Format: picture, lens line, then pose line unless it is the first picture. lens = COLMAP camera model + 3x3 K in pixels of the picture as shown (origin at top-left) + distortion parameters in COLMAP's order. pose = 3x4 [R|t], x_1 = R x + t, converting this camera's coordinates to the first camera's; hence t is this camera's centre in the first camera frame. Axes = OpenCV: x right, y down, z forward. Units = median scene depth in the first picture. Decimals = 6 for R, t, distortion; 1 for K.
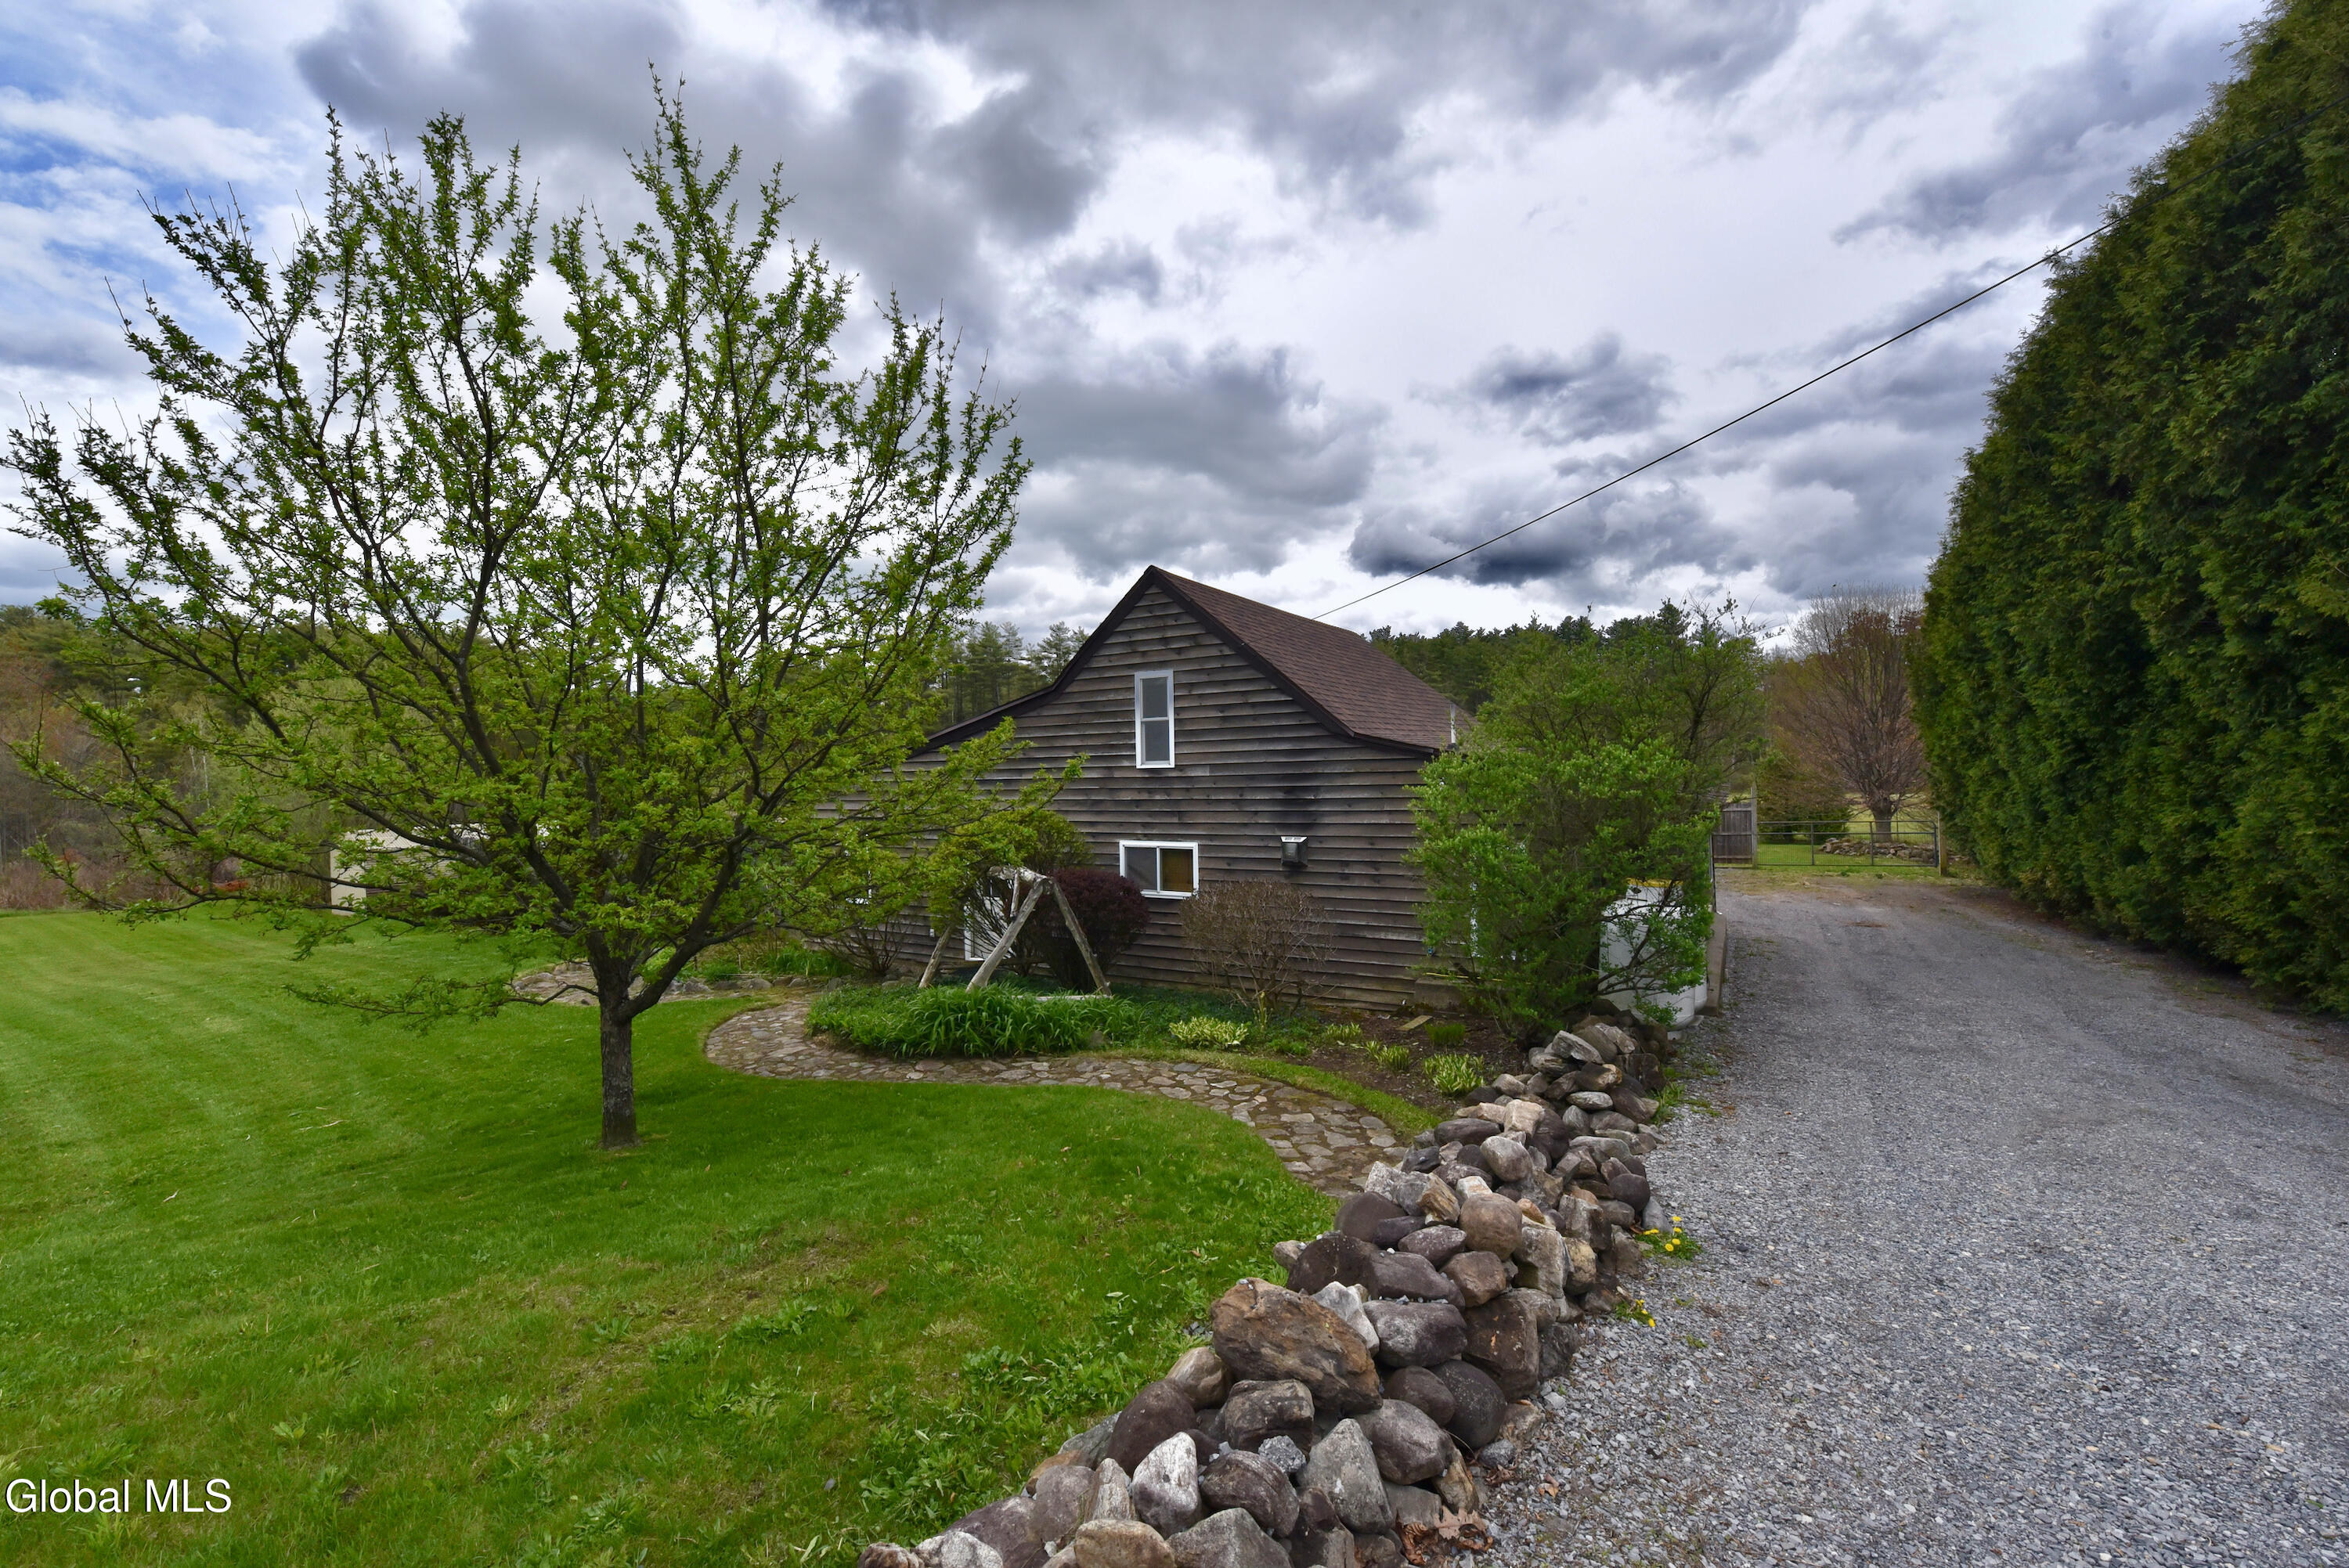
lens RADIAL K [[931.1, 0, 1156.3], [0, 931.1, 780.9], [0, 0, 1]] dist [-0.021639, -0.000418]
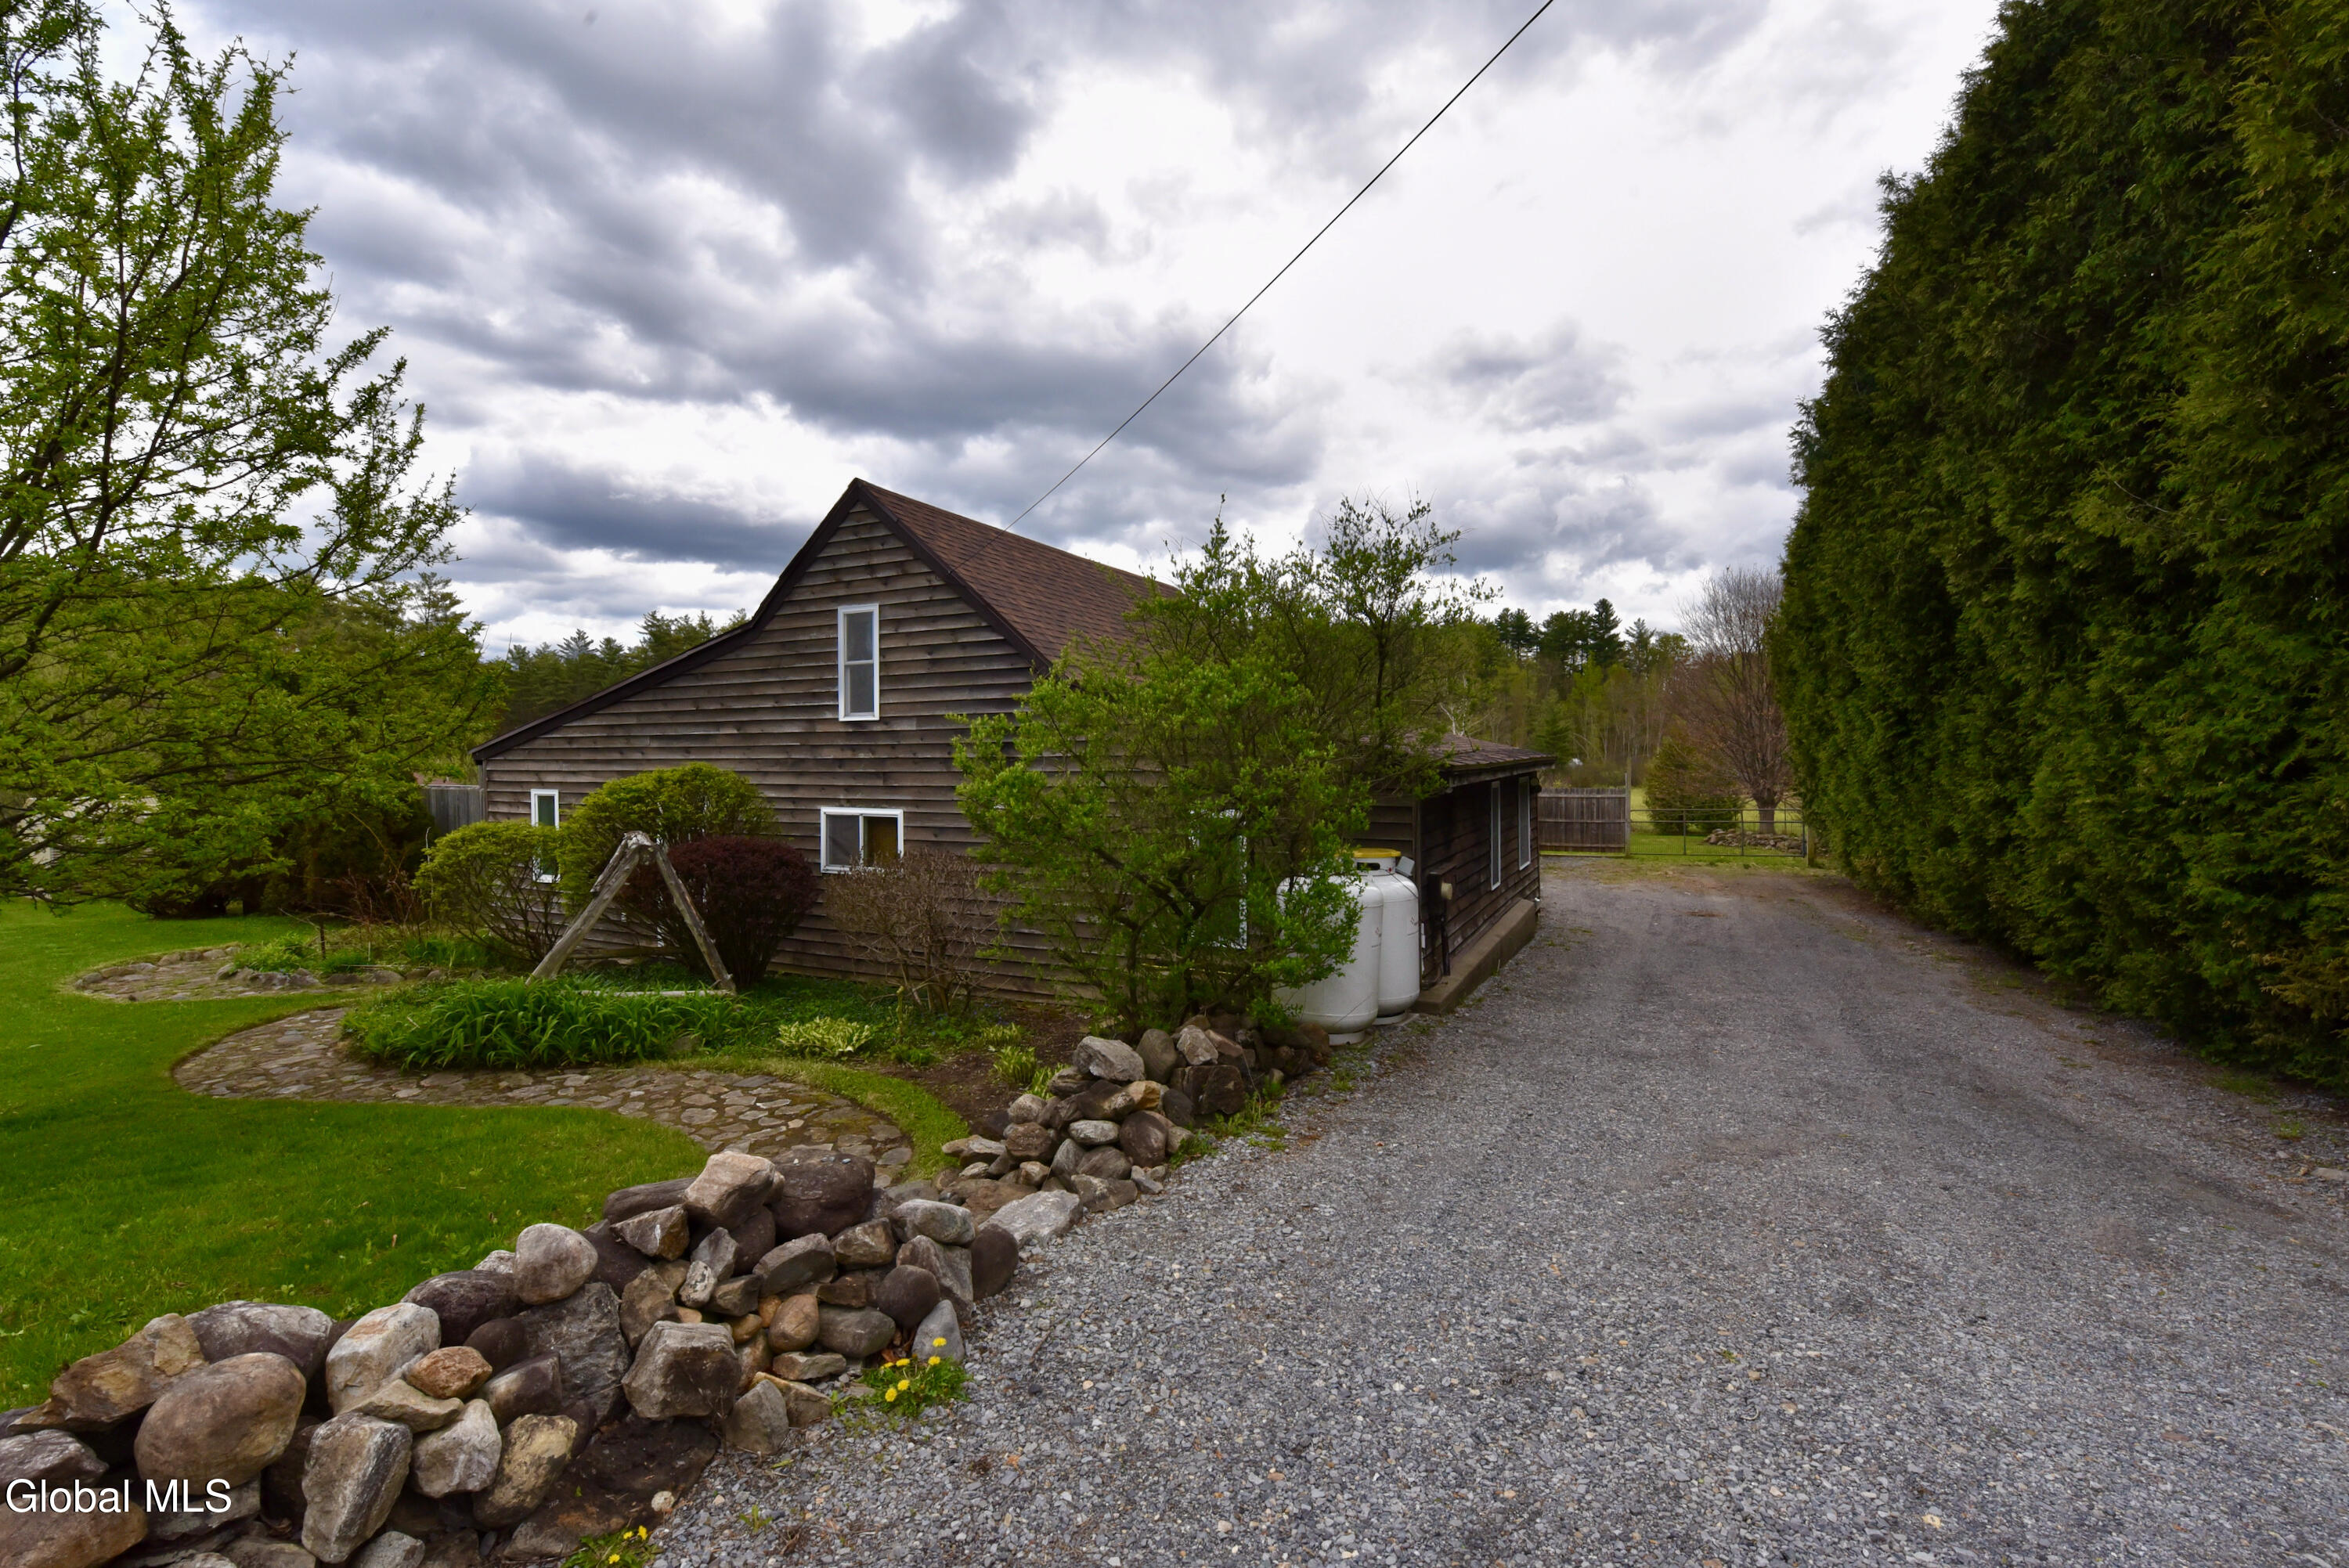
lens RADIAL K [[971.1, 0, 1174.5], [0, 971.1, 784.0], [0, 0, 1]] dist [-0.016610, -0.003210]
pose [[0.995879, 0.014982, 0.089442, 0.283377], [-0.016355, 0.999759, 0.014636, 0.035605], [-0.089202, -0.016039, 0.995884, 0.144028]]
